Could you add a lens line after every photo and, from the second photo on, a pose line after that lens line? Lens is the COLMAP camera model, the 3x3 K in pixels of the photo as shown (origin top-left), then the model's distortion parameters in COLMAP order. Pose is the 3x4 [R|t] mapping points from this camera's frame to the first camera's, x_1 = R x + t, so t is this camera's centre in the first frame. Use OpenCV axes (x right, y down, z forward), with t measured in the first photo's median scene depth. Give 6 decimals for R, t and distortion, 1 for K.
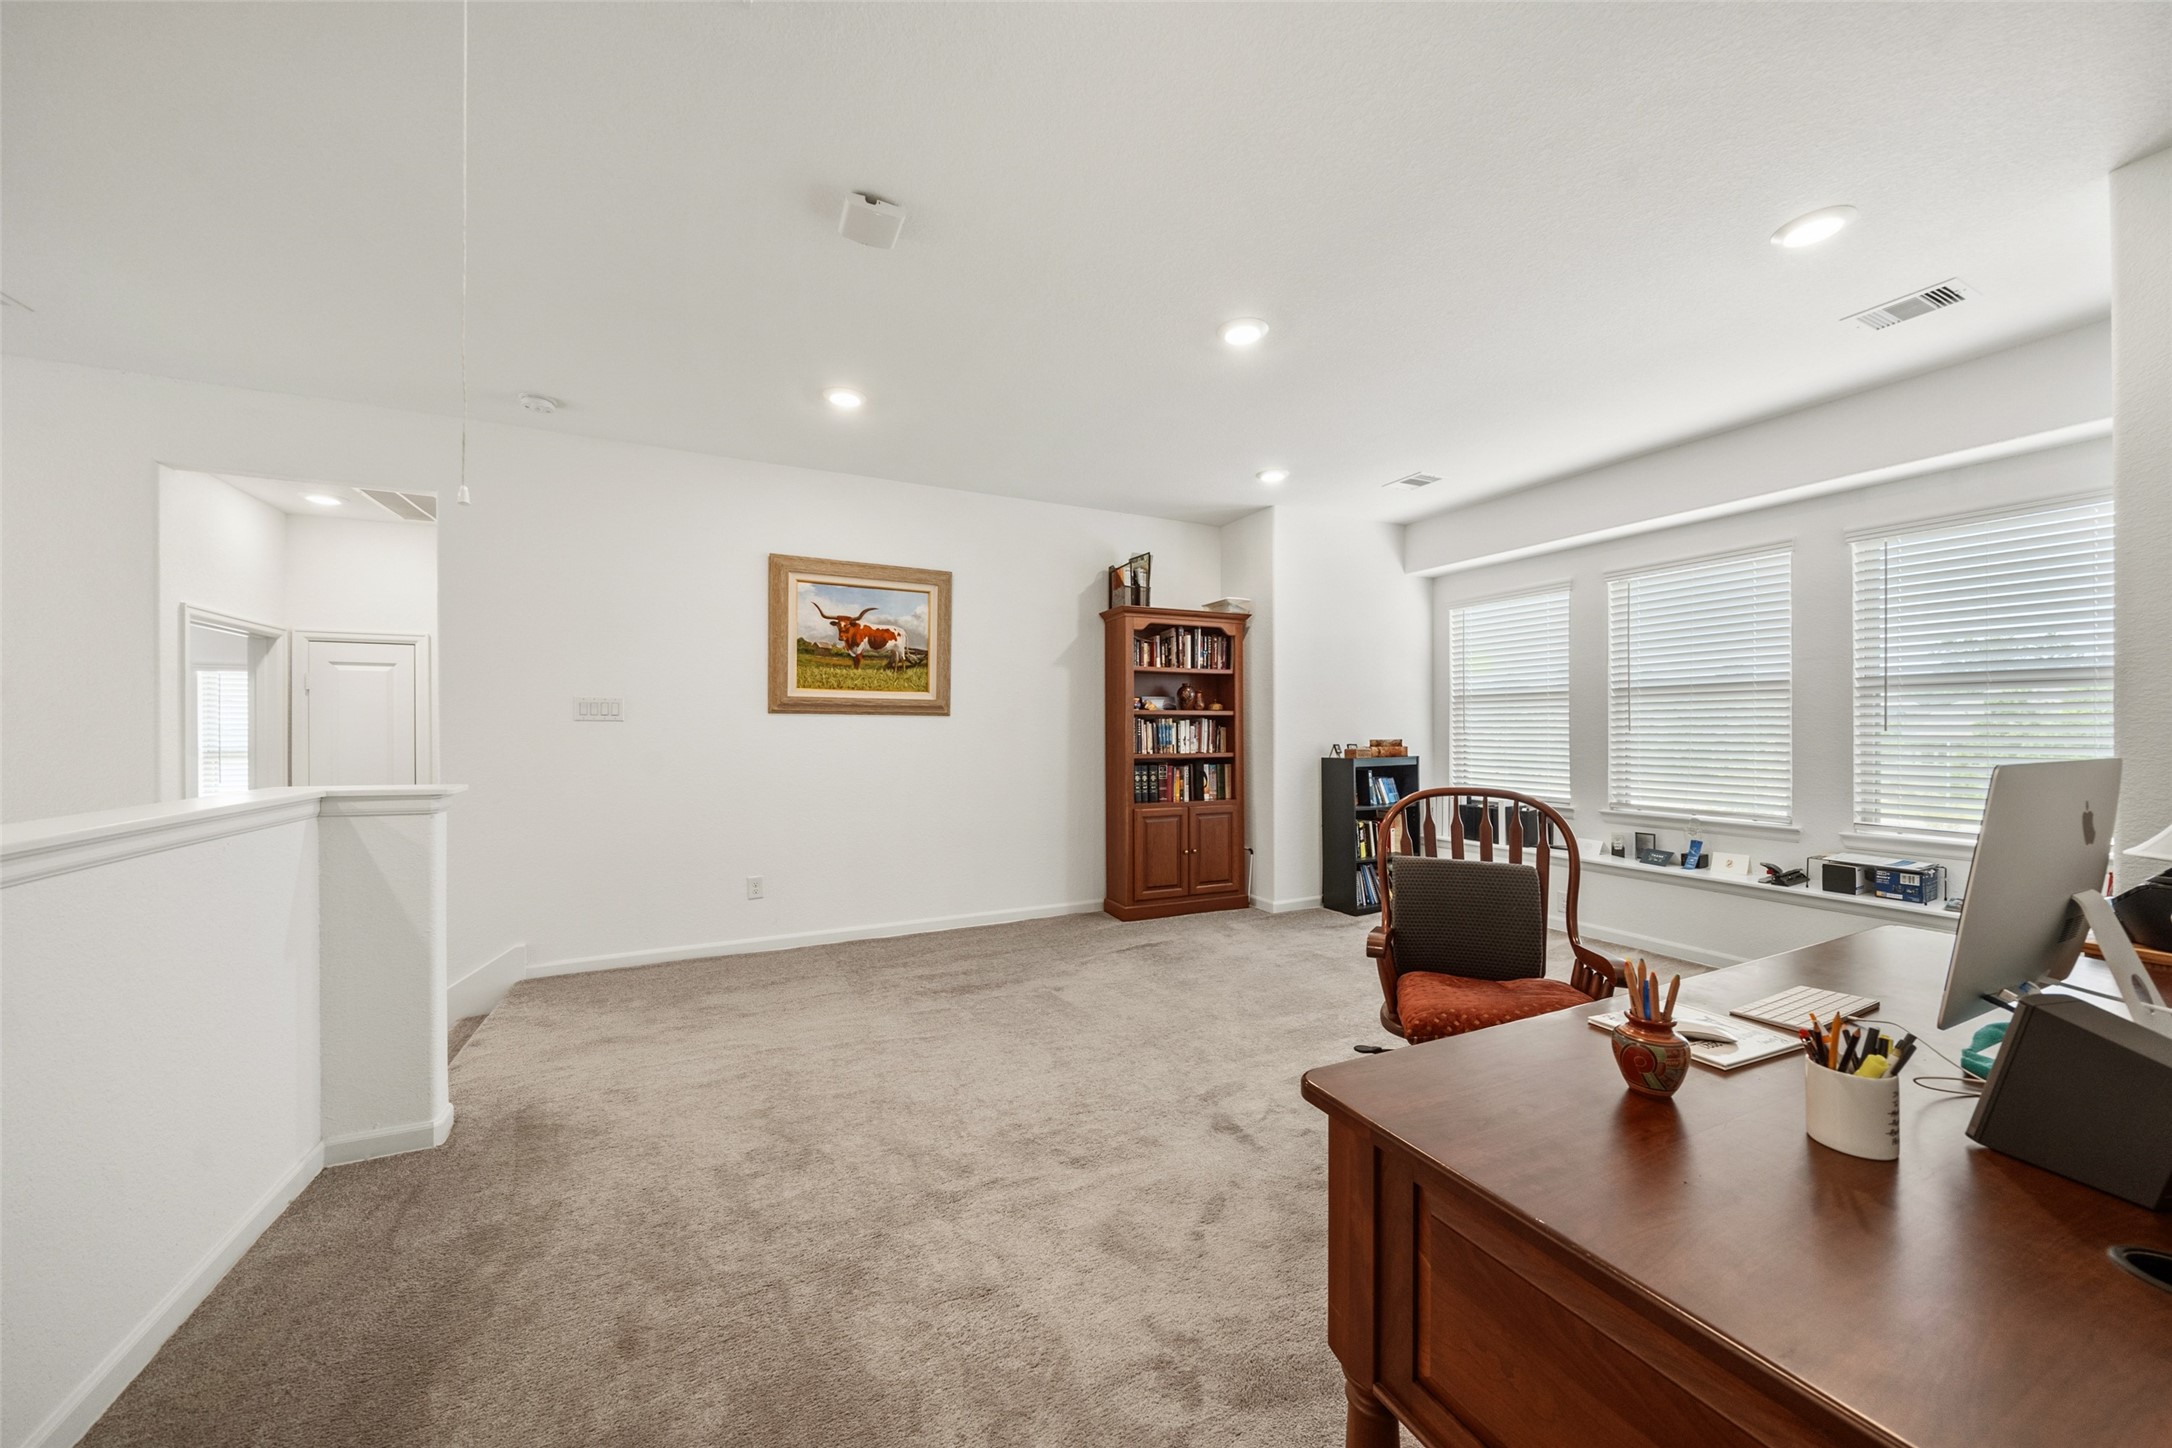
lens RADIAL K [[766.9, 0, 1090.2], [0, 766.9, 731.2], [0, 0, 1]] dist [-0.001862, 0.000199]
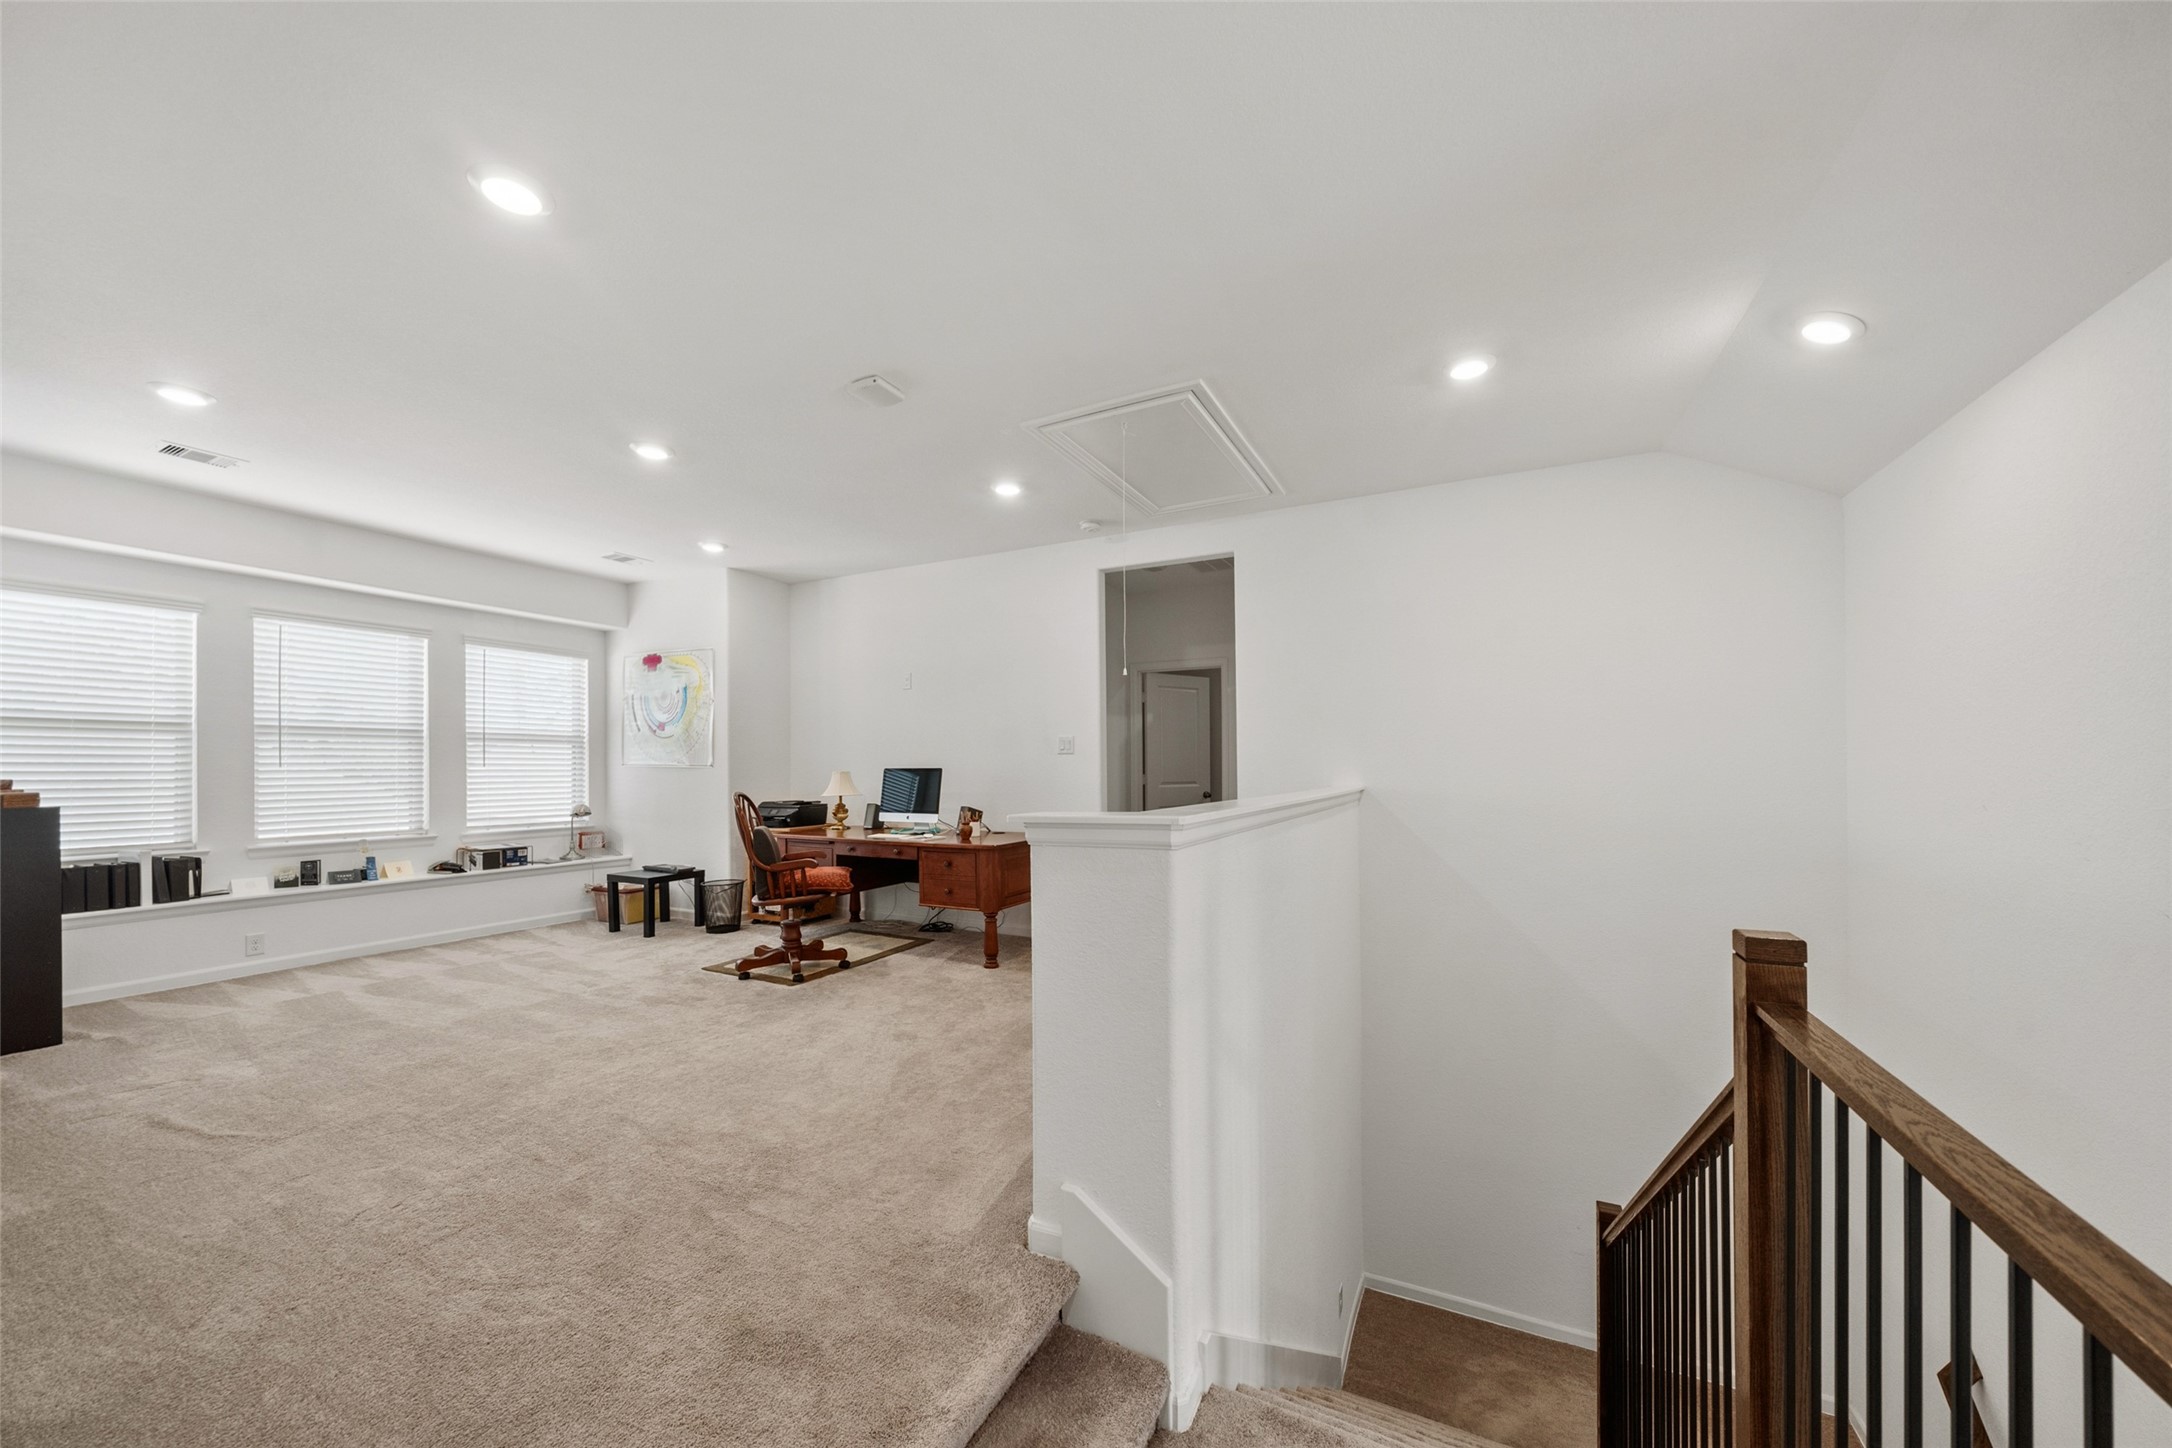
lens RADIAL K [[766.9, 0, 1075.2], [0, 766.9, 766.8], [0, 0, 1]] dist [-0.001862, 0.000199]
pose [[-0.608377, 0.004044, 0.793638, -0.791428], [0.001724, 0.999991, -0.003774, 0.005915], [-0.793646, -0.000928, -0.608379, 0.782820]]
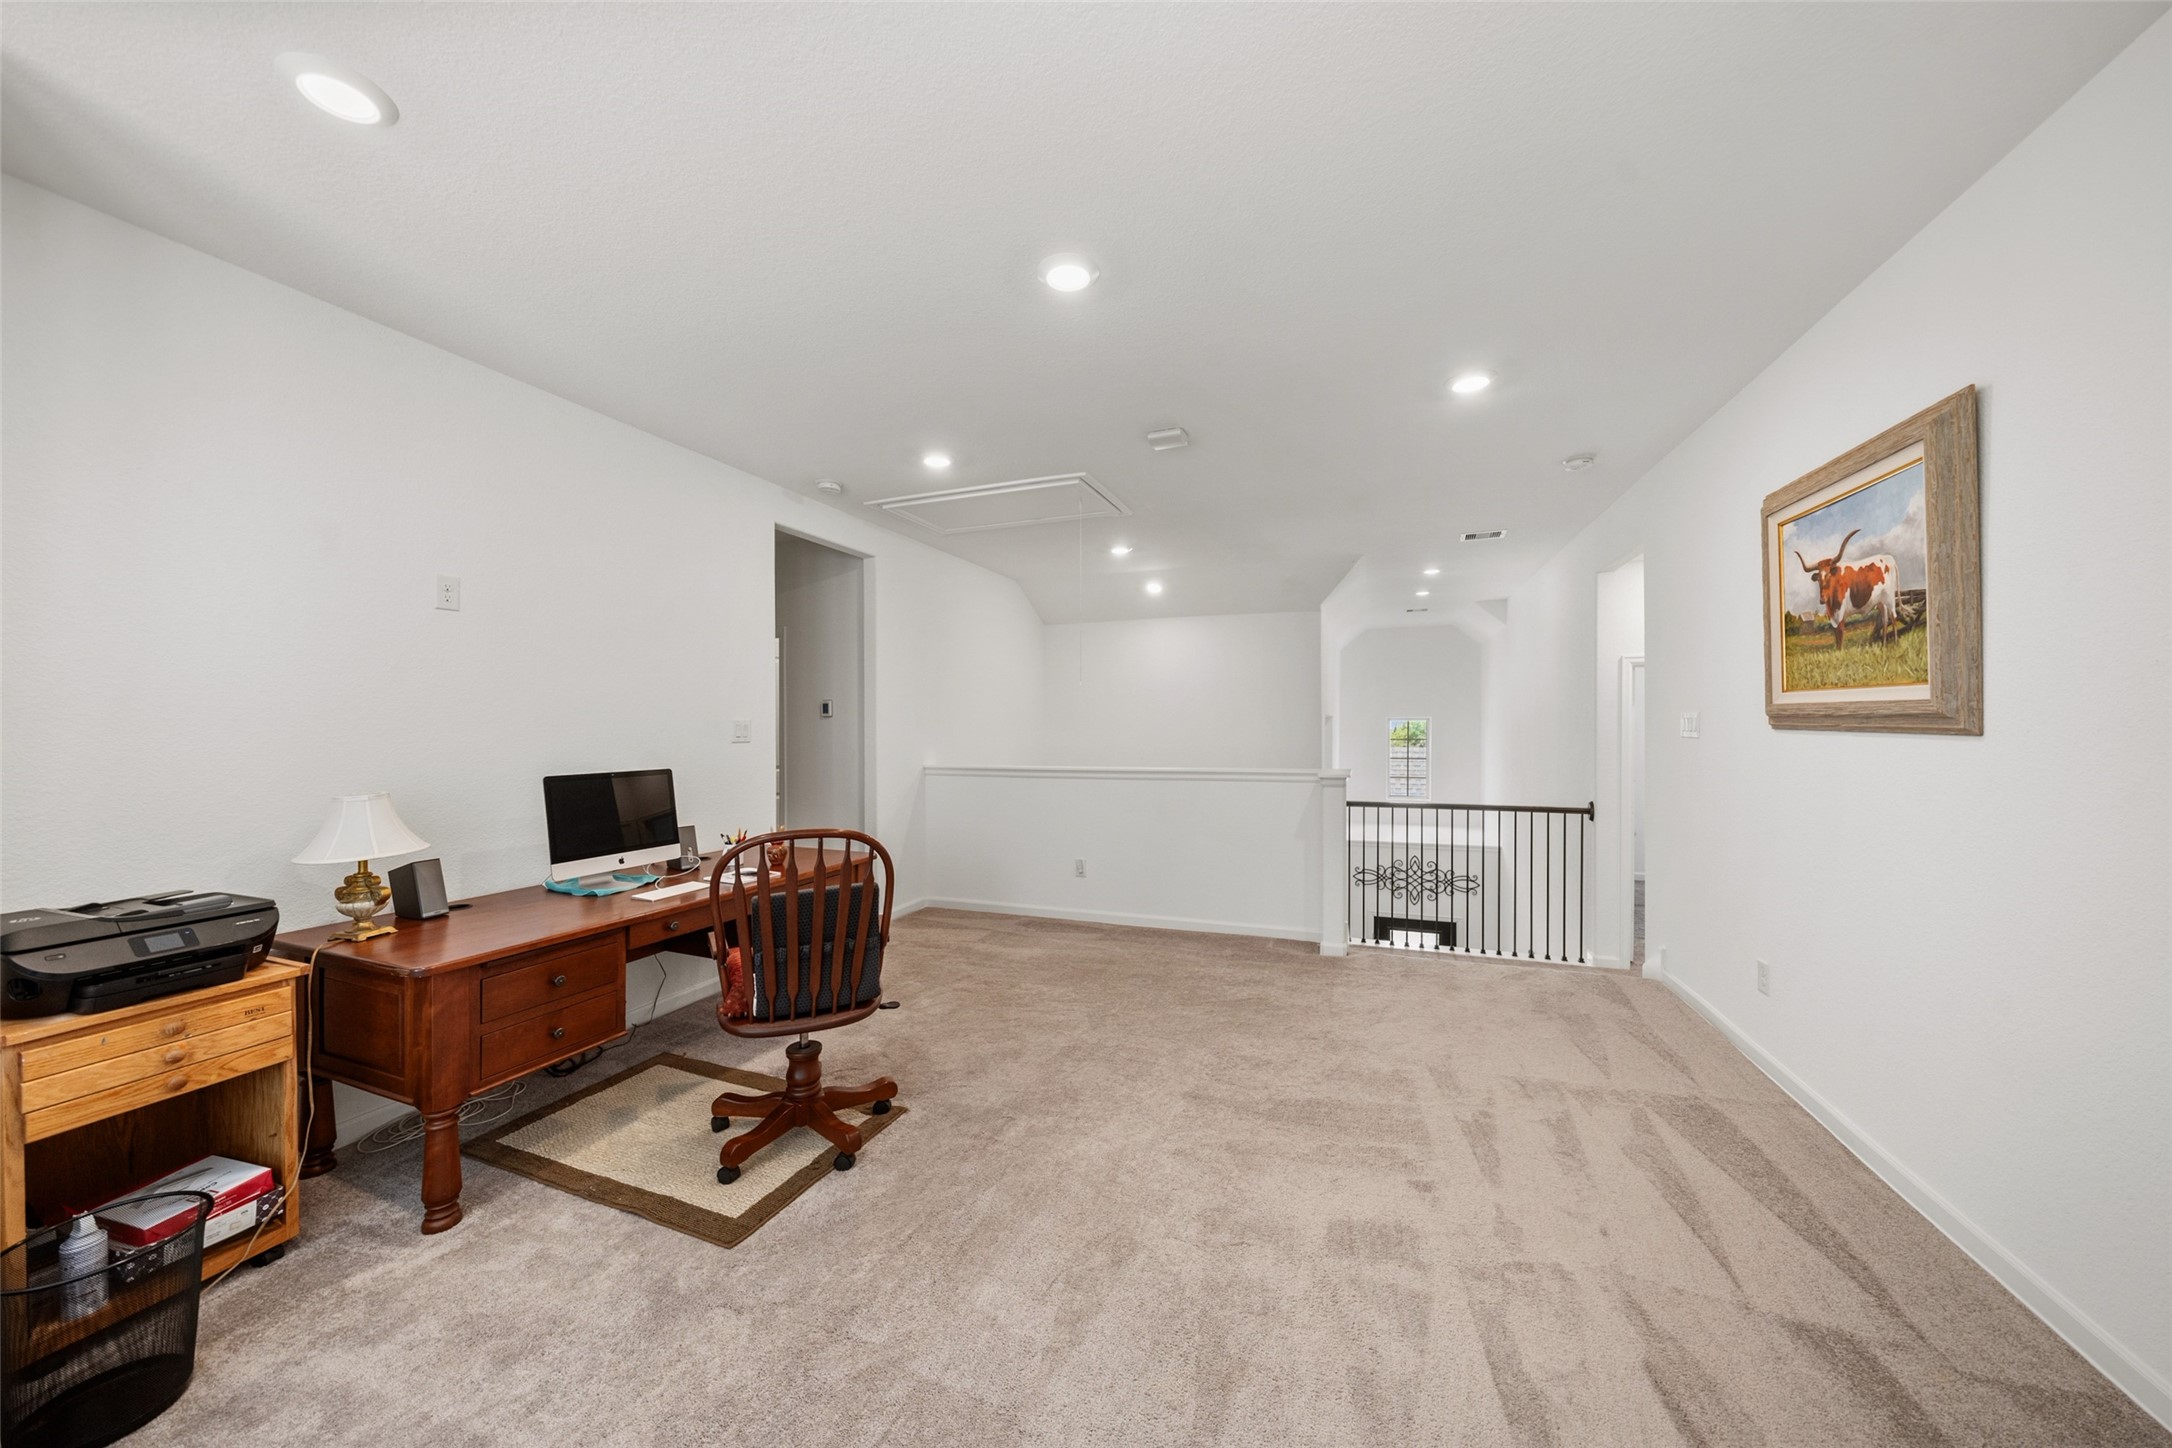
lens RADIAL K [[766.9, 0, 1088.6], [0, 766.9, 721.8], [0, 0, 1]] dist [-0.001862, 0.000199]
pose [[-0.735847, 0.010126, -0.677073, 0.468512], [0.014909, 0.999888, -0.001248, -0.036299], [0.676984, -0.011013, -0.735915, 1.037043]]
